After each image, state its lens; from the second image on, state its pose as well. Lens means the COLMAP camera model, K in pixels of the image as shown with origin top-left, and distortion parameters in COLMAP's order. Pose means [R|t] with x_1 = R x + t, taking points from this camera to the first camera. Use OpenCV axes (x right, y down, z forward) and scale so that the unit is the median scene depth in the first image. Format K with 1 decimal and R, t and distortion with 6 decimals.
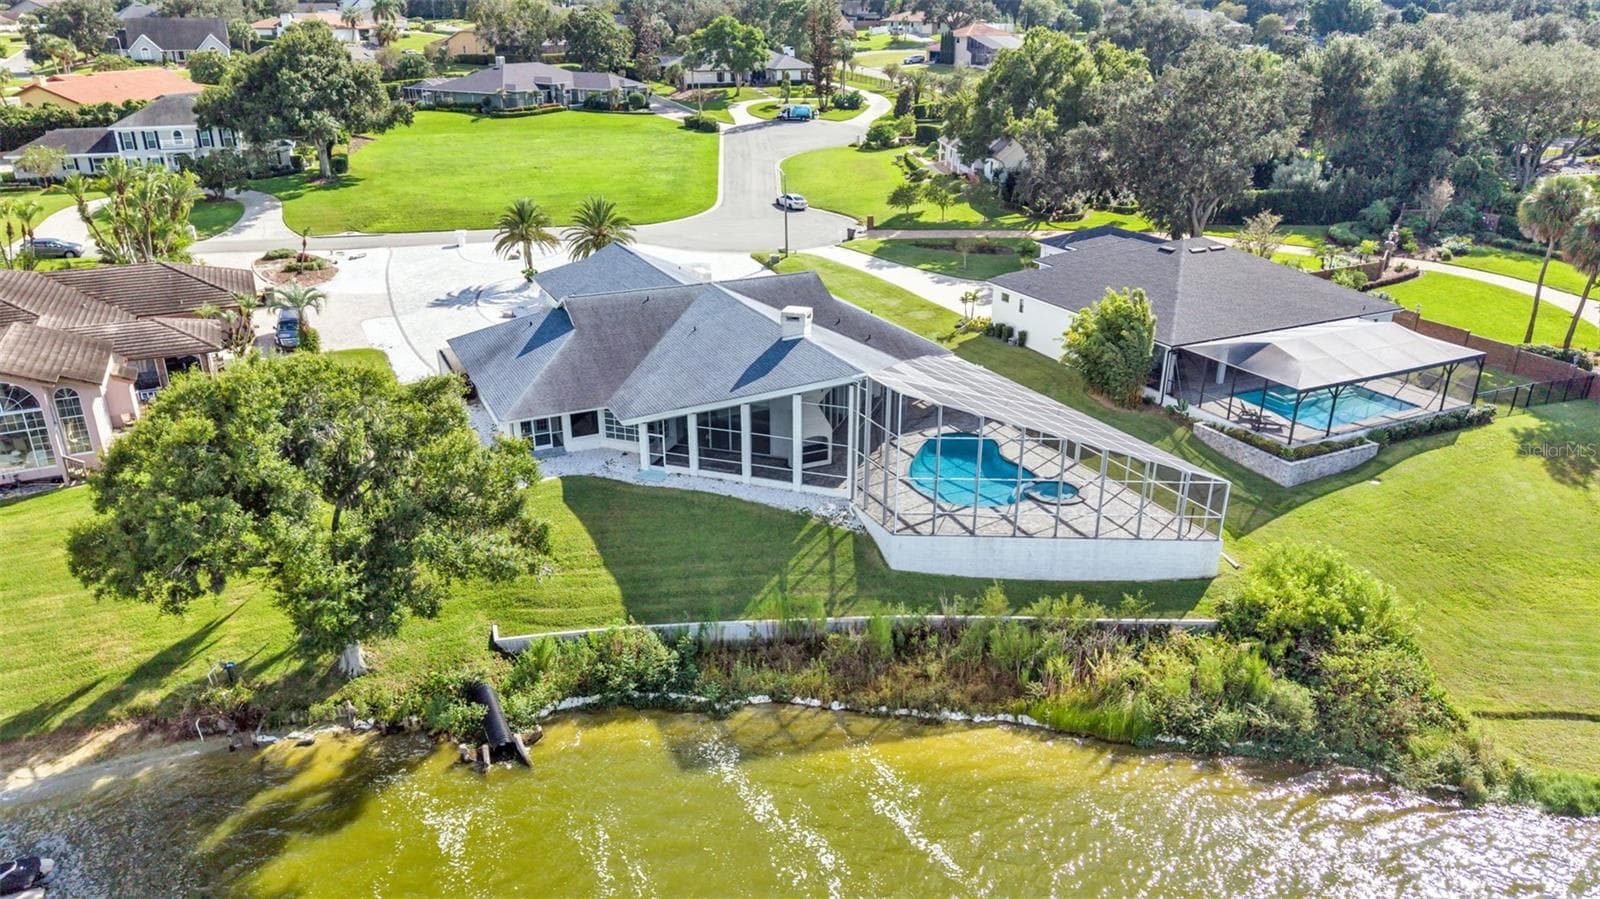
lens RADIAL K [[1066.1, 0, 797.3], [0, 1066.1, 452.4], [0, 0, 1]] dist [0.023893, -0.022065]
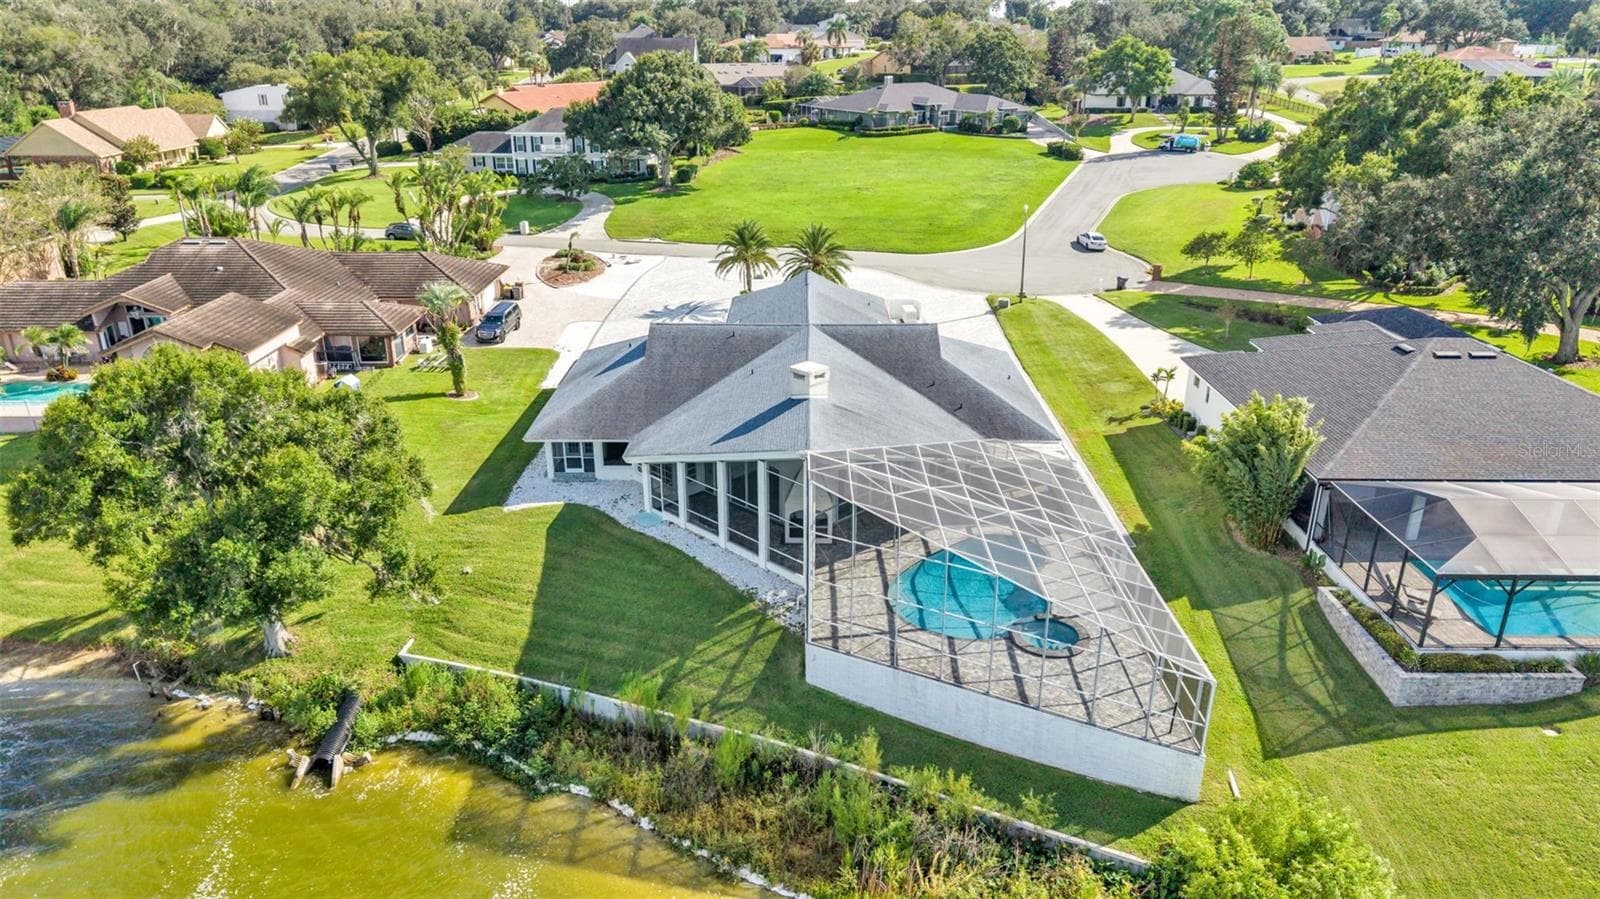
lens RADIAL K [[1066.1, 0, 801.9], [0, 1066.1, 449.6], [0, 0, 1]] dist [0.023893, -0.022065]
pose [[0.898080, 0.161223, -0.409218, 0.322137], [-0.168580, 0.985518, 0.018302, -0.070537], [0.406243, 0.052549, 0.912253, 0.165729]]
